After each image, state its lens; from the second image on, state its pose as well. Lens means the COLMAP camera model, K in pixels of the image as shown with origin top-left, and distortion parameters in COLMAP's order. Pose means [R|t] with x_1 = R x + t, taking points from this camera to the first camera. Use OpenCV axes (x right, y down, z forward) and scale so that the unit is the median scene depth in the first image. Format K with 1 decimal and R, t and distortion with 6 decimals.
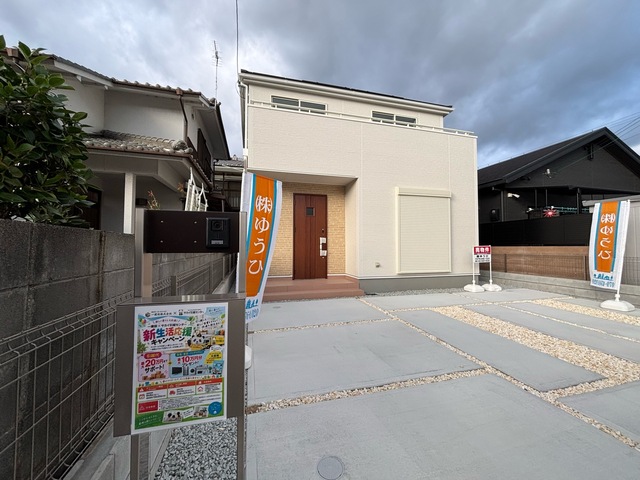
lens RADIAL K [[262.9, 0, 320.0], [0, 262.9, 240.0], [0, 0, 1]] dist [-0.002519, 0.000001]
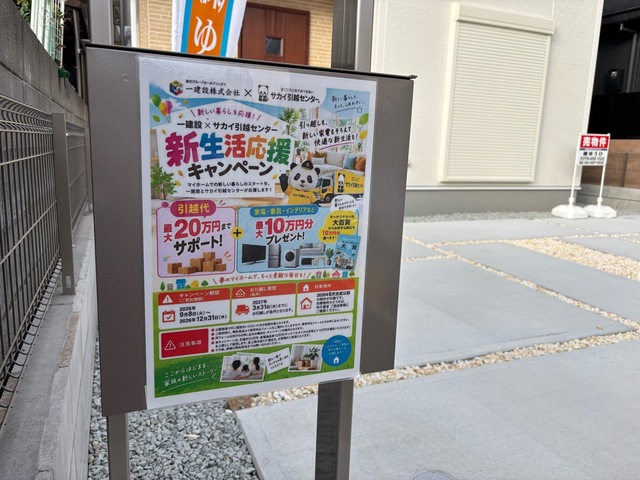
lens RADIAL K [[491.4, 0, 320.0], [0, 491.4, 240.0], [0, 0, 1]] dist [0.029645, -0.001686]
pose [[0.990492, 0.013834, 0.136870, -0.531807], [-0.042361, 0.977258, 0.207780, 0.320778], [-0.130882, -0.211602, 0.968553, 0.309062]]
